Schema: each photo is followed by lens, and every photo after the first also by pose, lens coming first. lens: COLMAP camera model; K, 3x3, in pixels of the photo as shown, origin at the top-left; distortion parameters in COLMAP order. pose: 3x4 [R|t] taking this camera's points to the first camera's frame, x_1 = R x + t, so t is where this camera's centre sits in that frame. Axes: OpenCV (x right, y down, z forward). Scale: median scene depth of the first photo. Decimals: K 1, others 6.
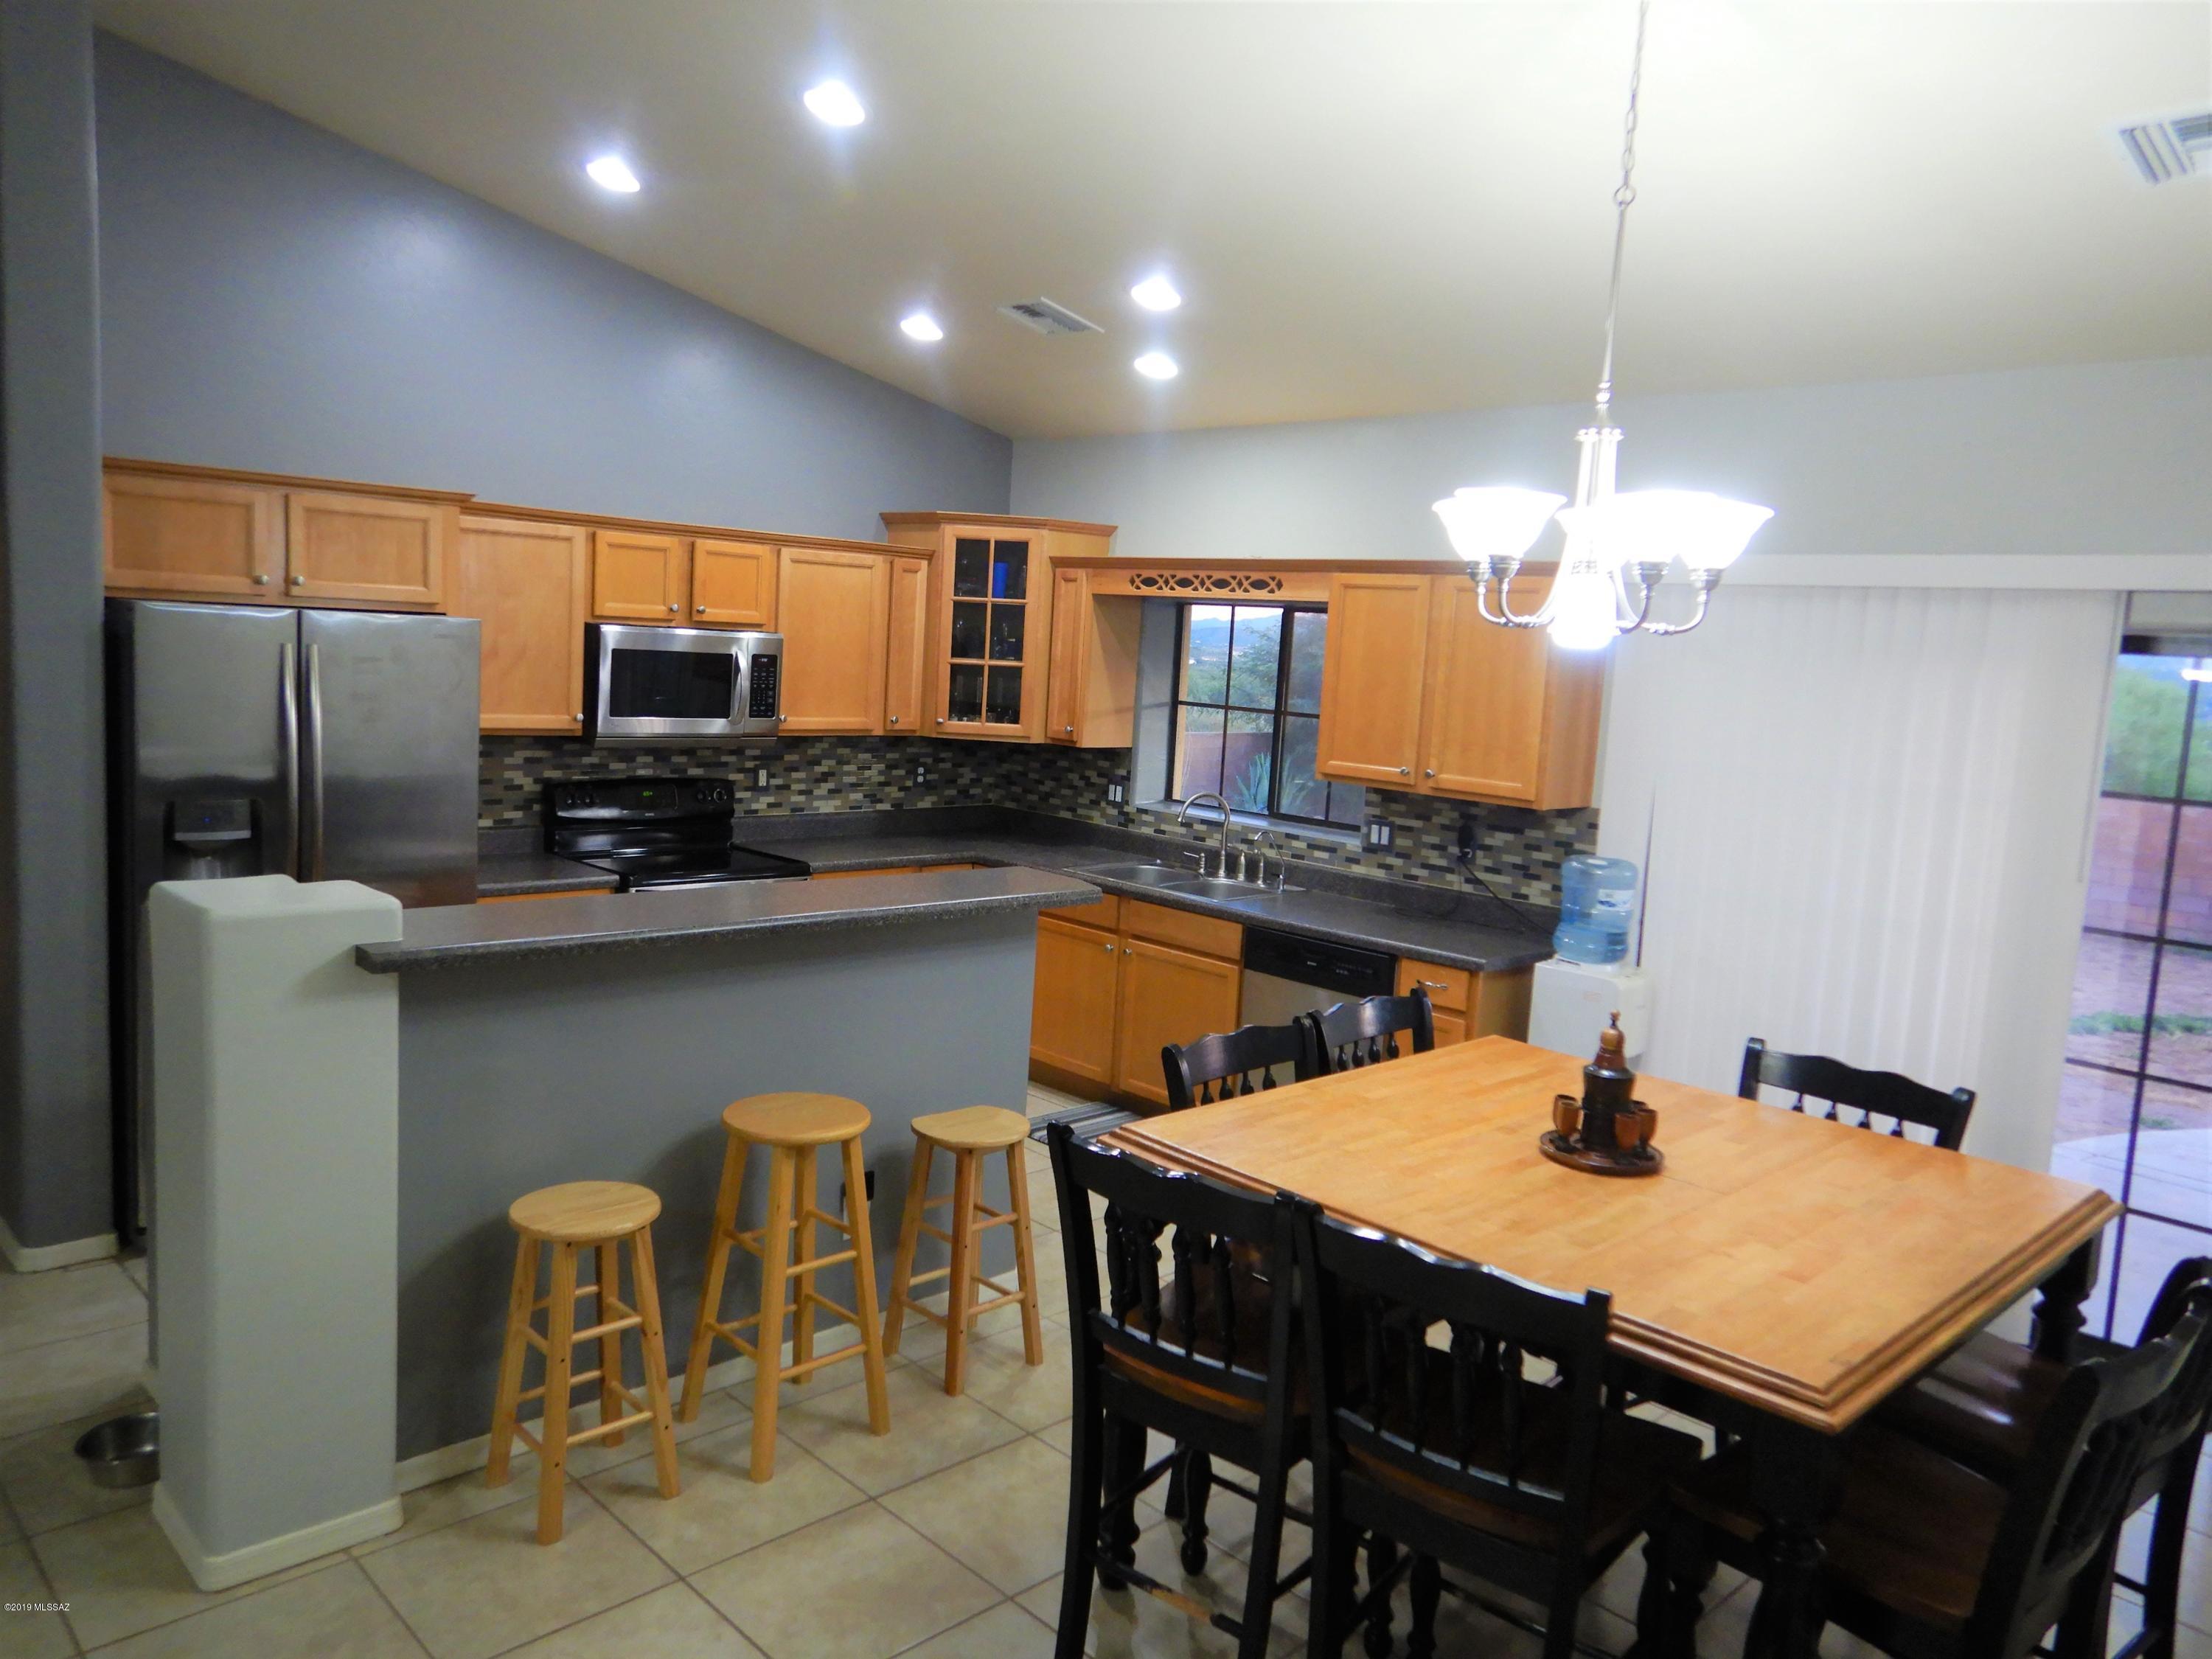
lens RADIAL K [[1562.8, 0, 1106.0], [0, 1562.8, 829.5], [0, 0, 1]] dist [0.009238, 0.001272]
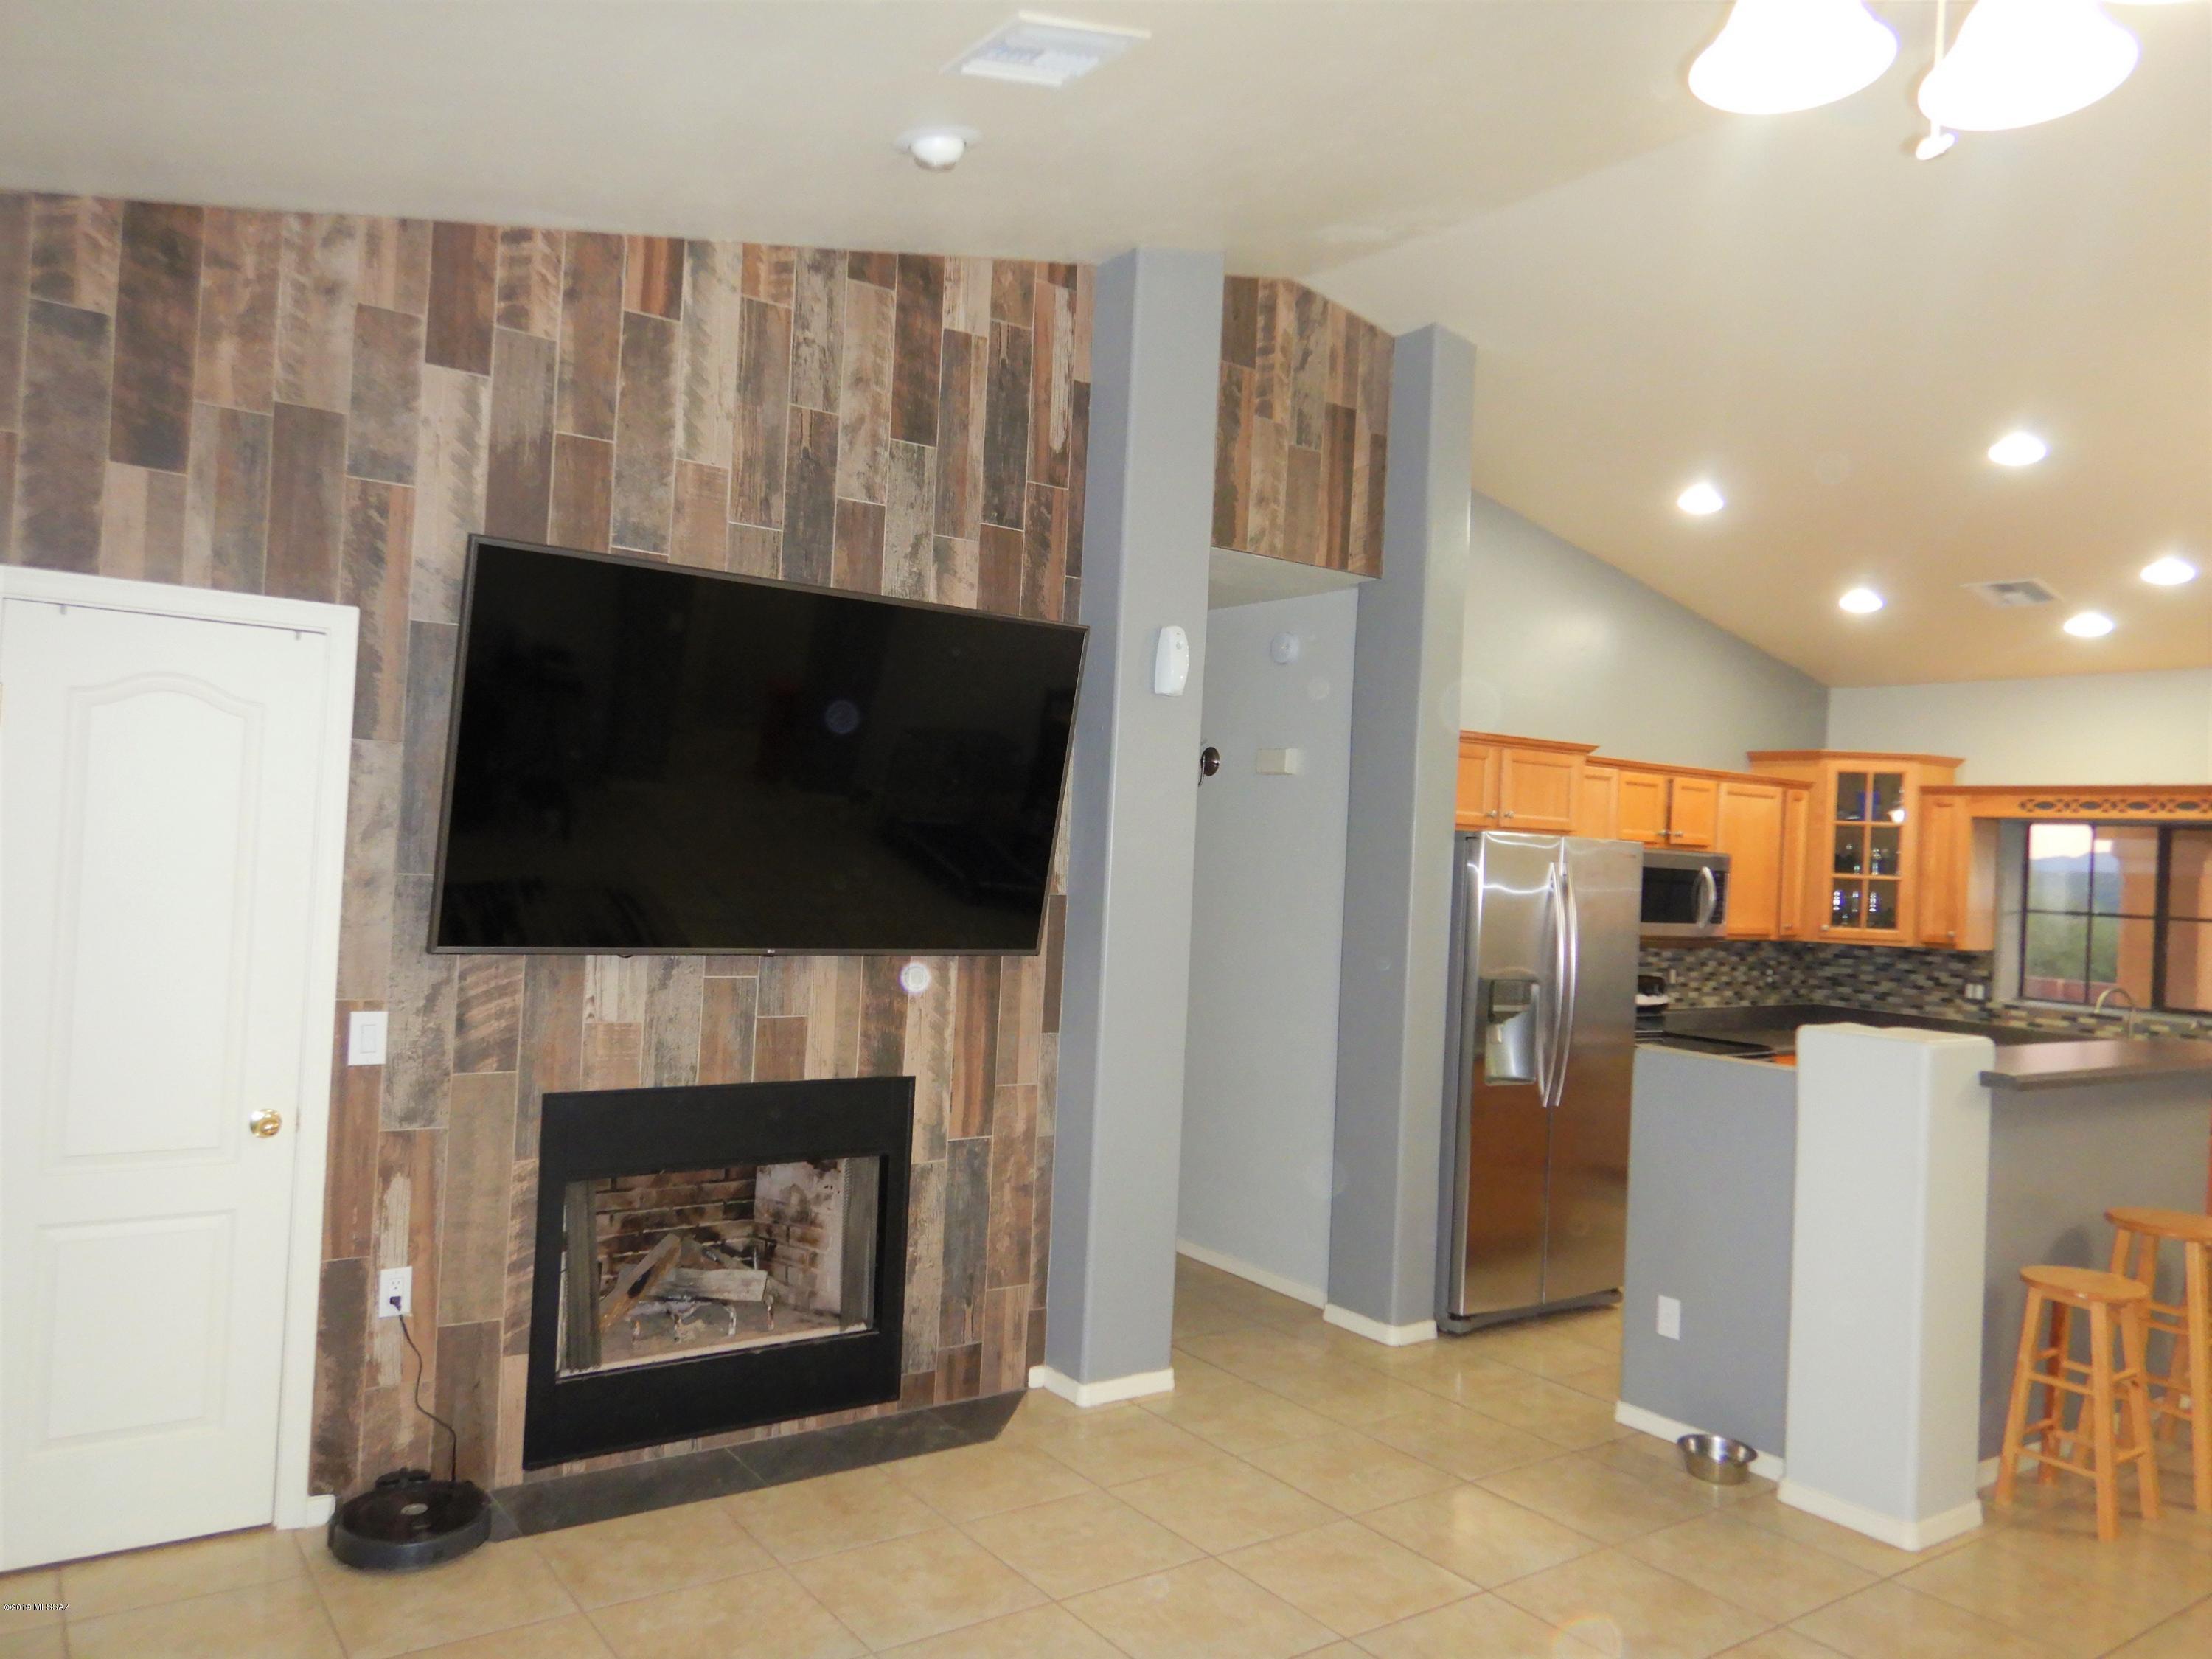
lens RADIAL K [[1562.8, 0, 1106.0], [0, 1562.8, 829.5], [0, 0, 1]] dist [0.009238, 0.001272]
pose [[0.988436, -0.013471, -0.151038, -0.490236], [-0.008908, 0.989167, -0.146524, 0.036035], [0.151375, 0.146175, 0.977609, -0.241130]]
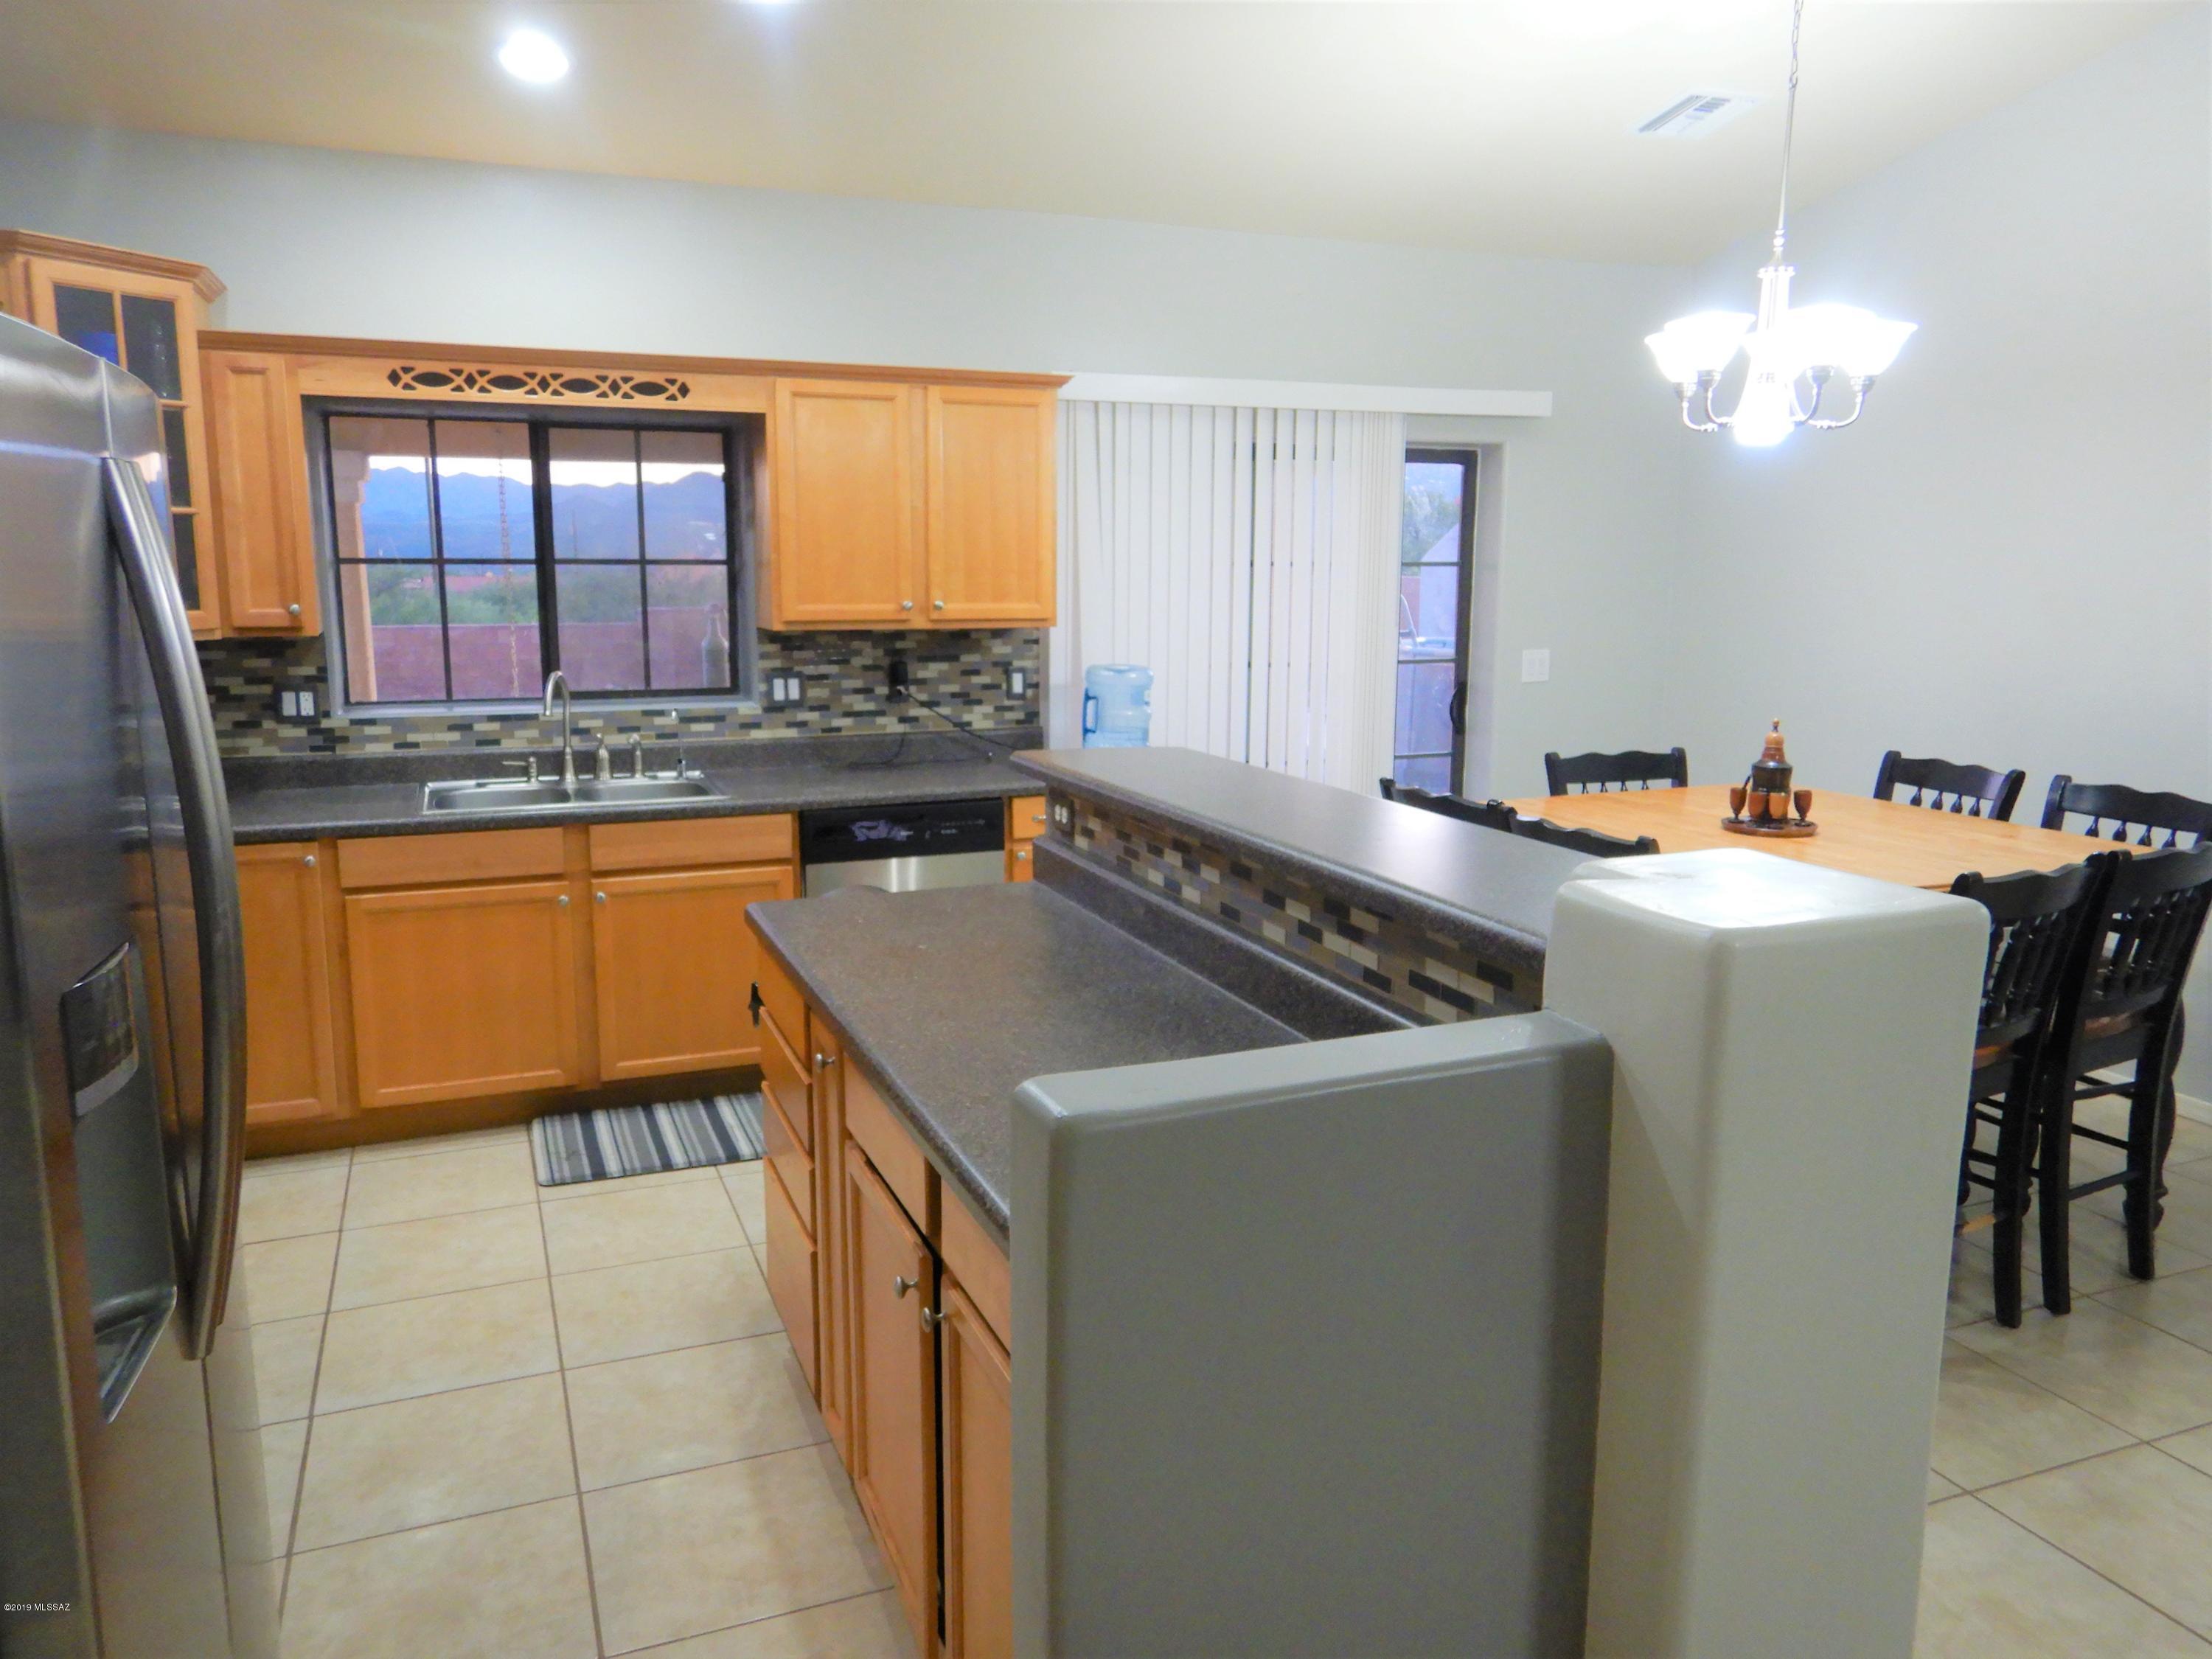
lens RADIAL K [[1593.3, 0, 1106.0], [0, 1593.3, 829.5], [0, 0, 1]] dist [0.008608, 0.003514]
pose [[0.370939, -0.210813, 0.904413, -0.546976], [0.133173, 0.975902, 0.172857, -0.047512], [-0.919059, 0.056324, 0.390075, 0.469380]]
